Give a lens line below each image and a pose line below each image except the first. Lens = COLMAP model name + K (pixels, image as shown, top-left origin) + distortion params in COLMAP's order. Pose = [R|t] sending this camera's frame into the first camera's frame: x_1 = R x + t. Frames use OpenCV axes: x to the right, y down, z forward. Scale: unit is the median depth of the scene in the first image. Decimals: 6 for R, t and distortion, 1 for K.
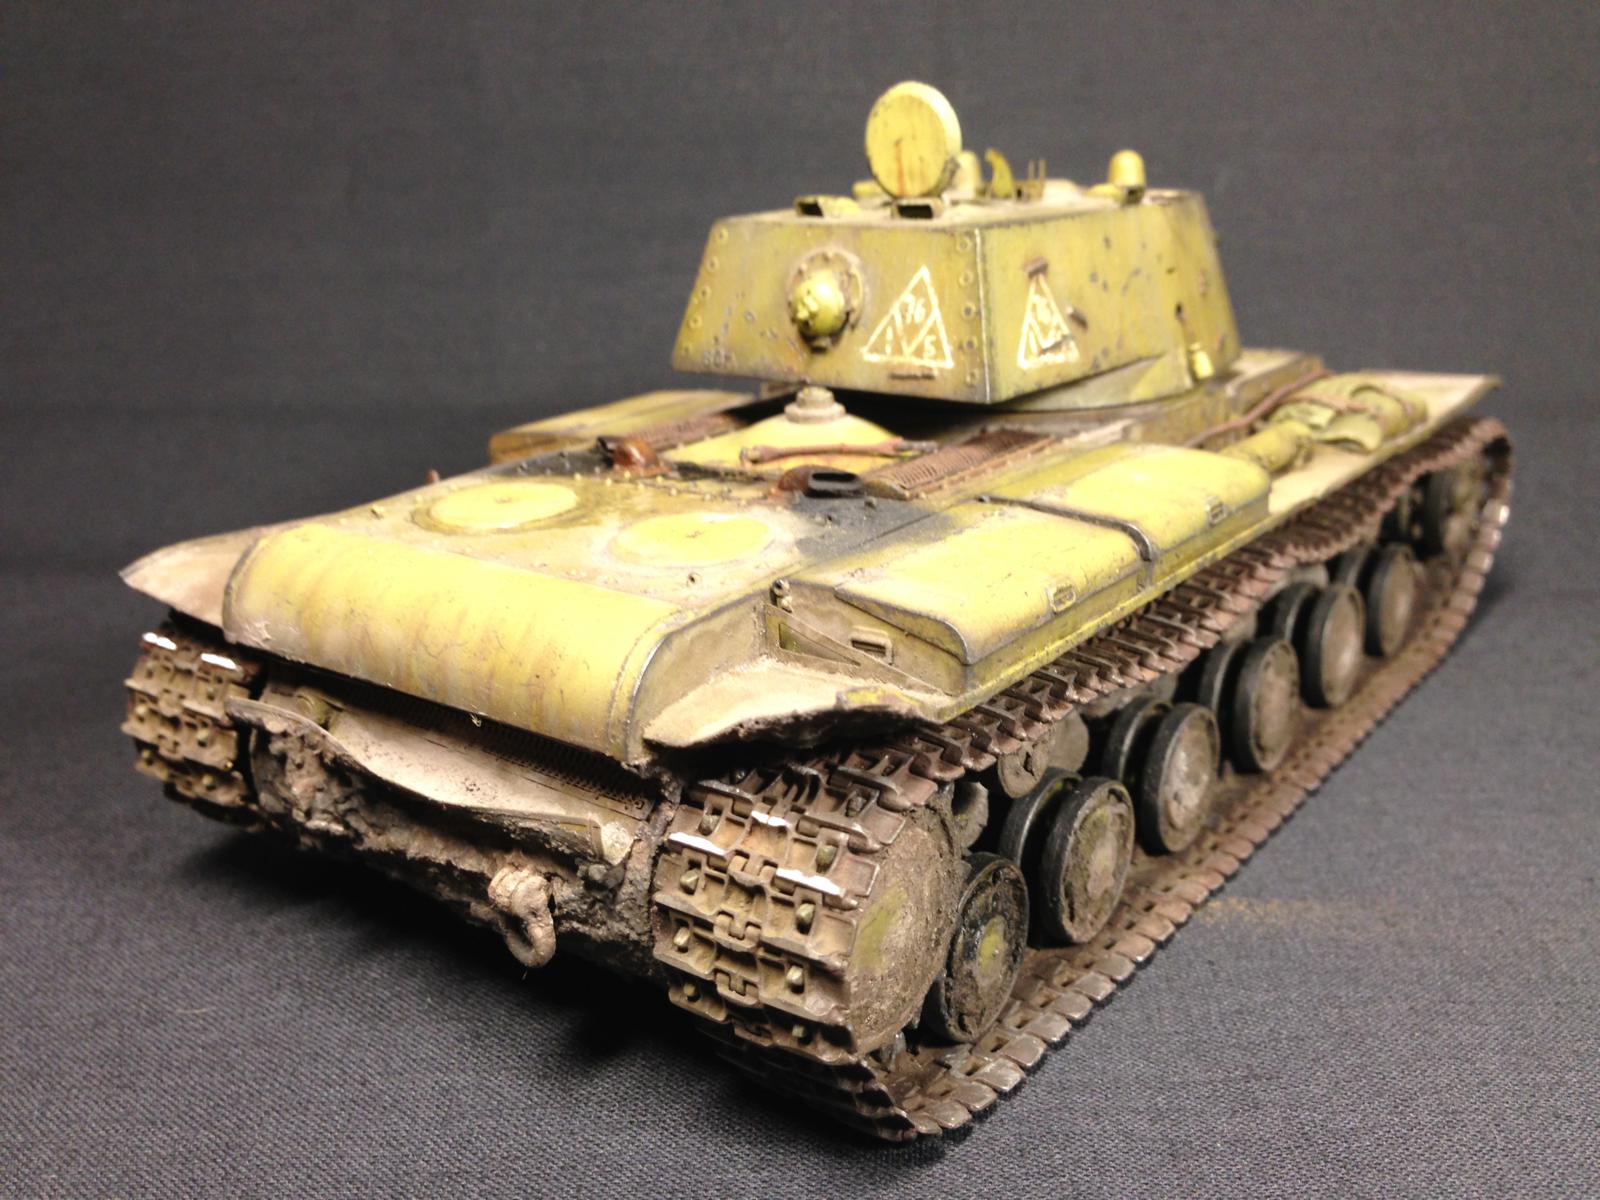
lens RADIAL K [[1549.4, 0, 804.3], [0, 1549.4, 587.7], [0, 0, 1]] dist [0.045499, -0.170434]
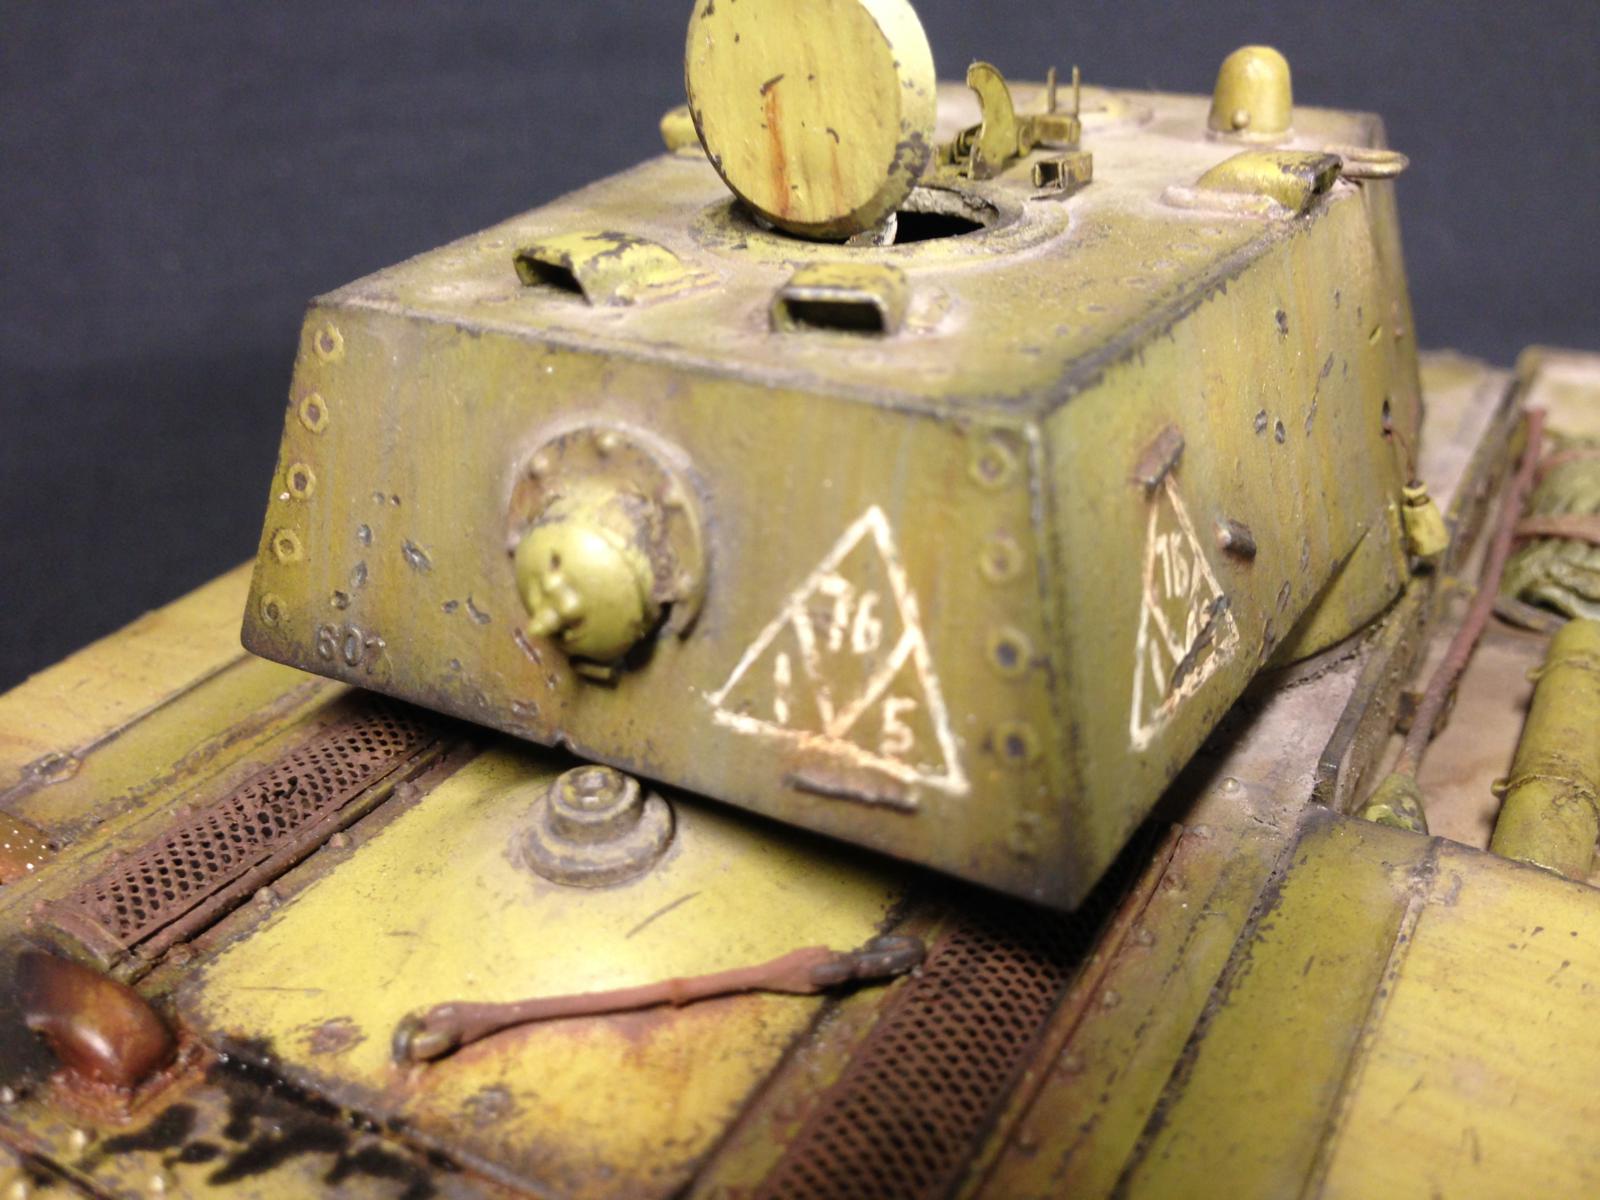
lens RADIAL K [[1587.9, 0, 800.0], [0, 1587.9, 600.0], [0, 0, 1]] dist [0.009726, 0.001115]
pose [[0.993320, -0.057348, 0.100132, 0.022786], [0.038984, 0.983518, 0.176556, -0.255023], [-0.108607, -0.171473, 0.979184, 0.652296]]
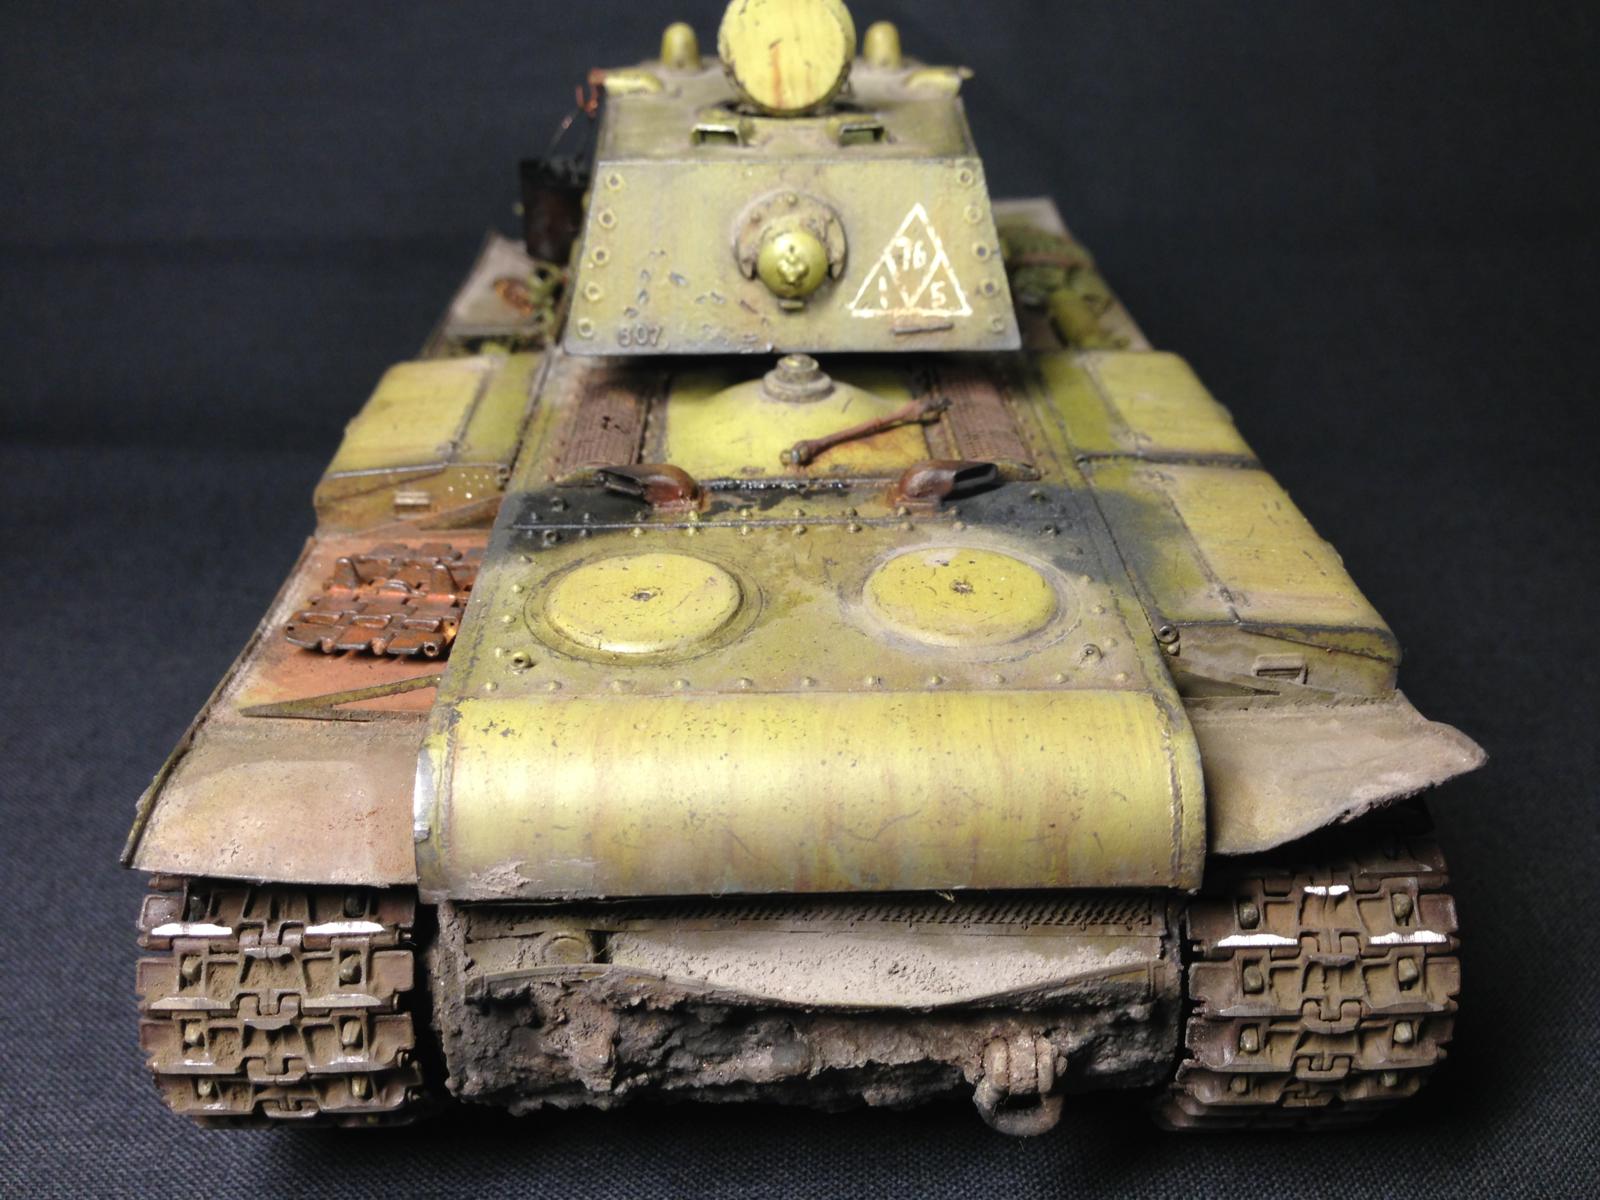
lens RADIAL K [[1545.4, 0, 800.0], [0, 1545.4, 600.0], [0, 0, 1]] dist [0.018093, 0.008995]
pose [[0.788794, -0.267500, 0.553397, -0.530587], [0.172273, 0.960462, 0.218713, -0.197882], [-0.590022, -0.077184, 0.803689, 0.321433]]
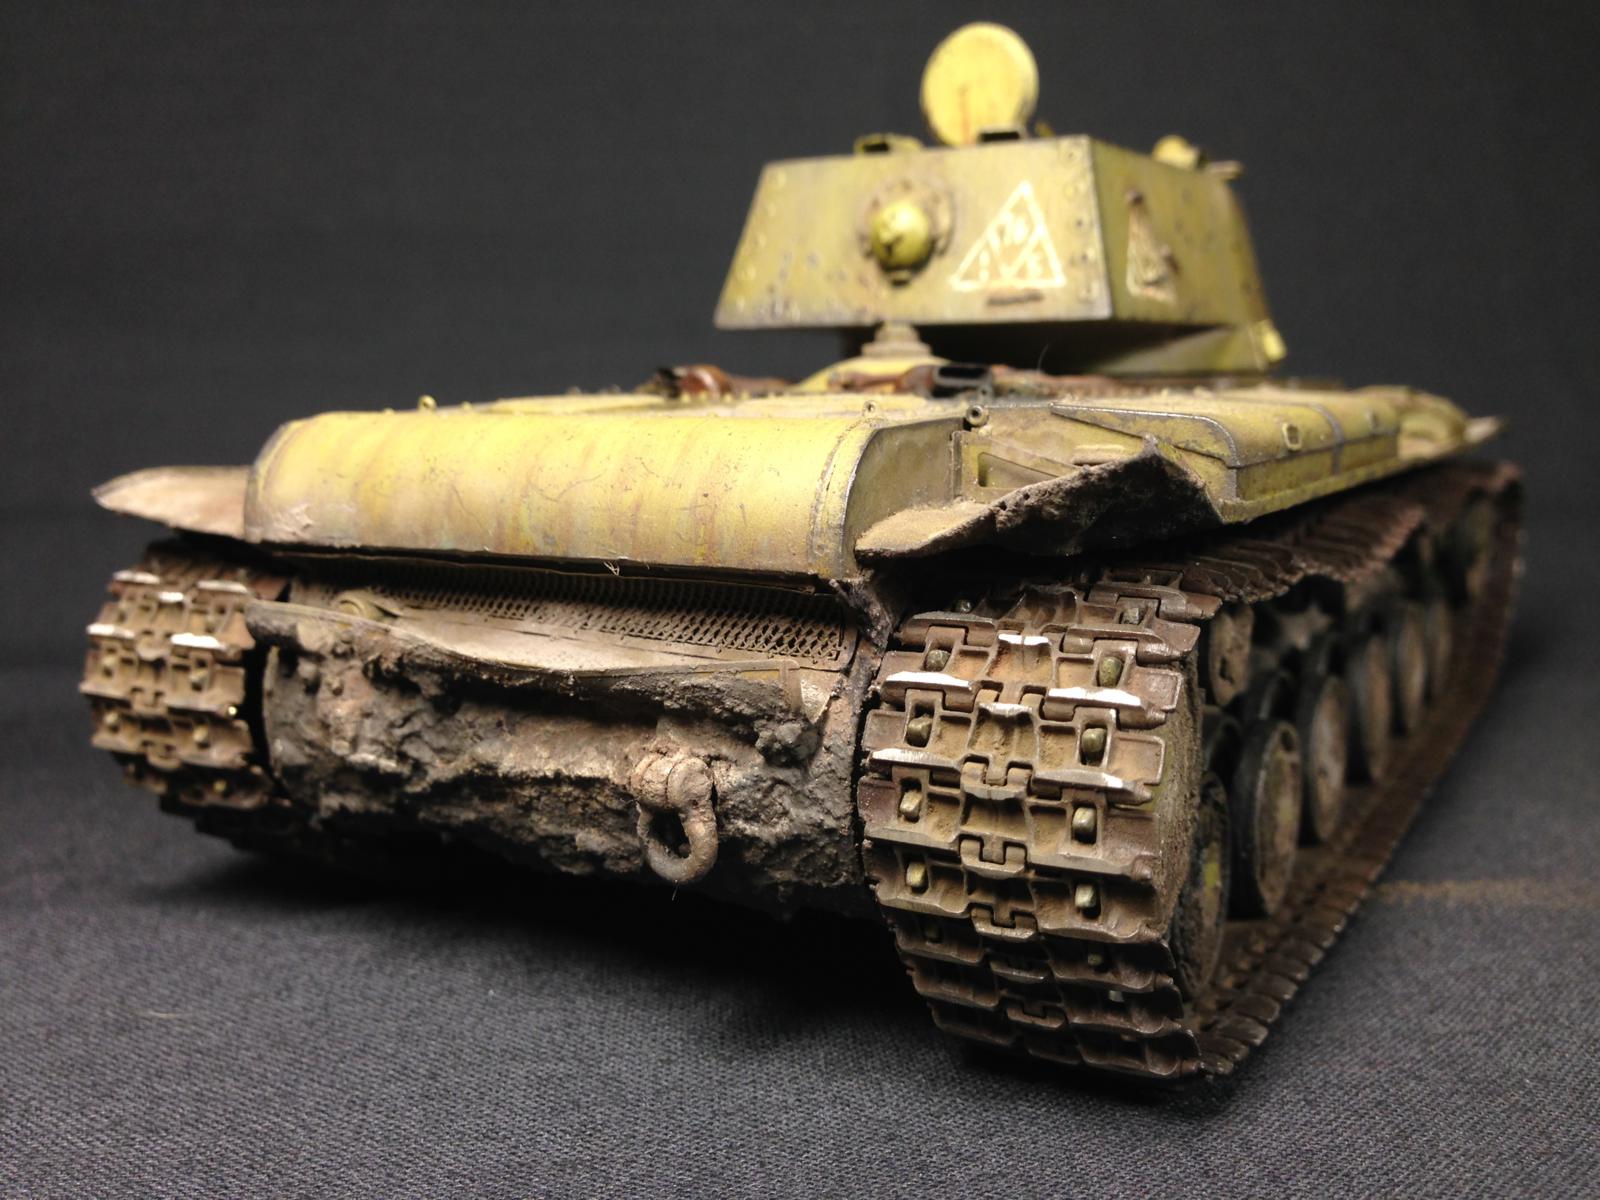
lens RADIAL K [[1556.4, 0, 800.0], [0, 1556.4, 600.0], [0, 0, 1]] dist [0.018363, -0.016220]
pose [[0.992867, -0.002744, 0.119194, -0.165888], [0.022201, 0.986504, -0.162223, 0.183098], [-0.117140, 0.163712, 0.979529, 0.161670]]
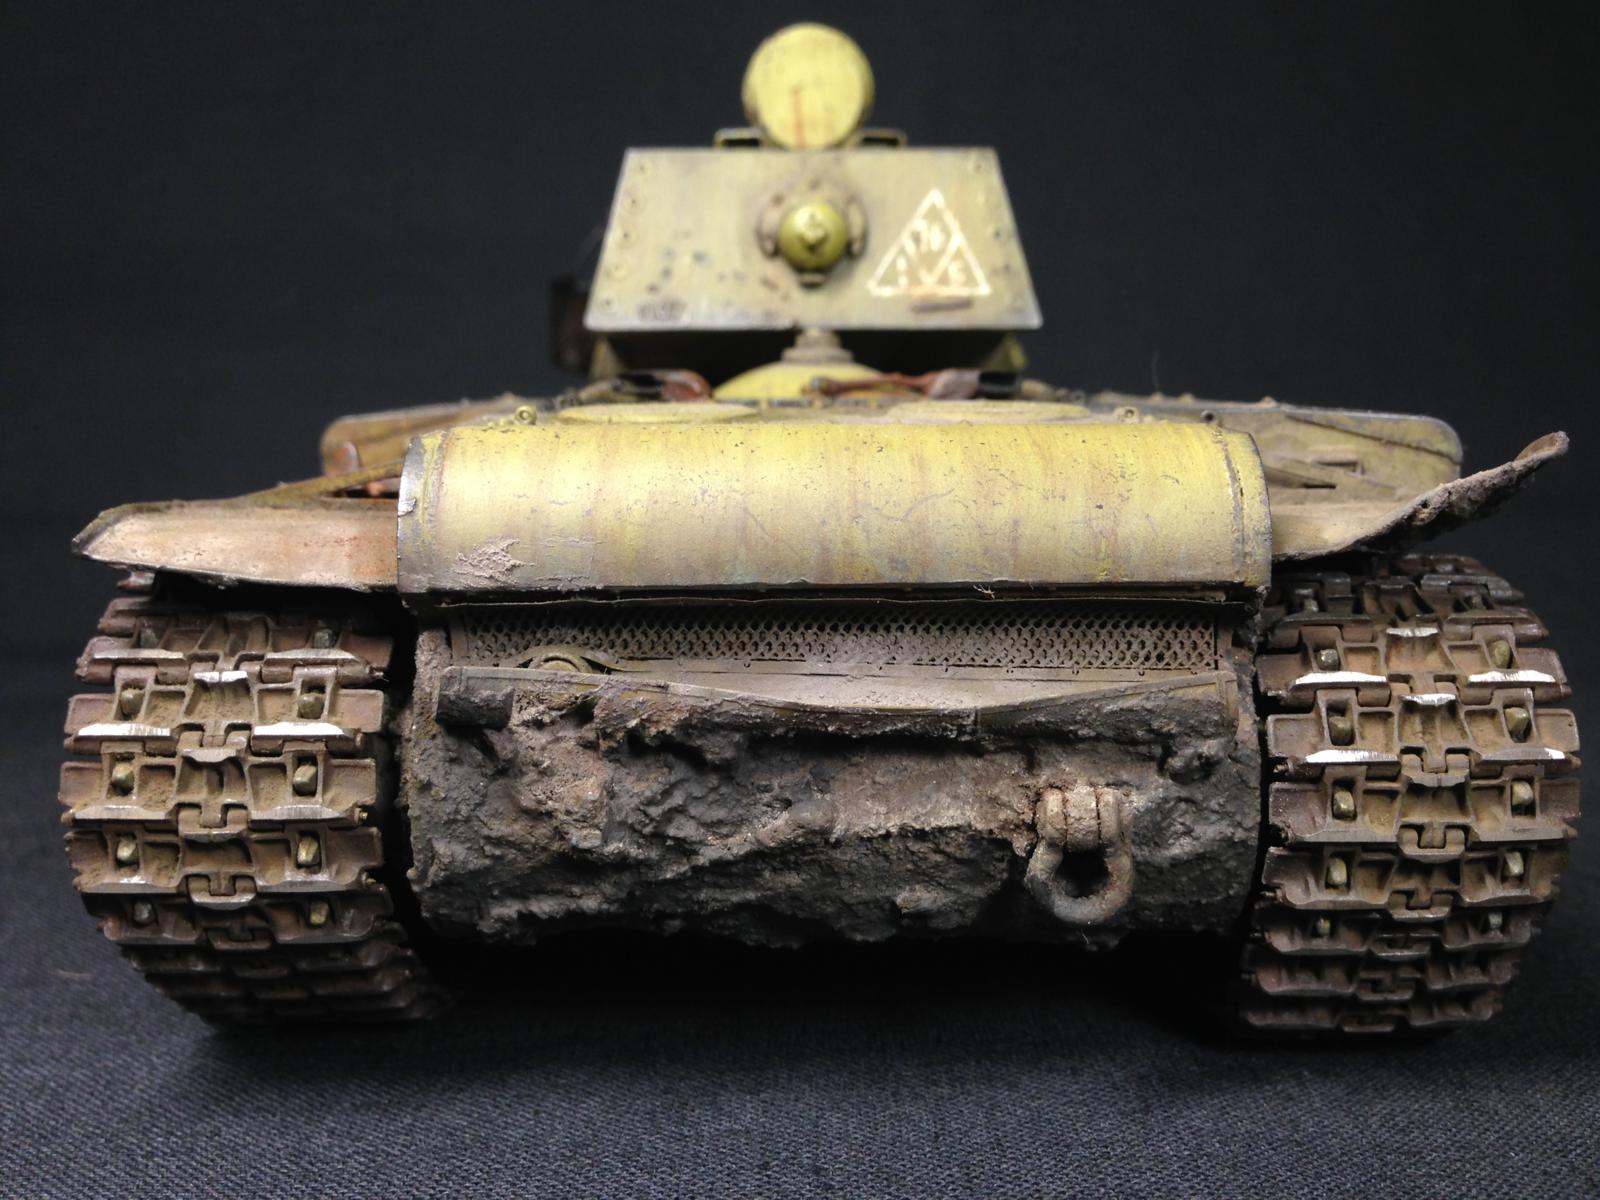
lens RADIAL K [[1556.4, 0, 800.0], [0, 1556.4, 600.0], [0, 0, 1]] dist [0.018363, -0.016220]
pose [[0.795627, -0.065696, 0.602215, -0.562319], [0.170204, 0.978301, -0.118144, 0.125372], [-0.581385, 0.196498, 0.789544, 0.375994]]
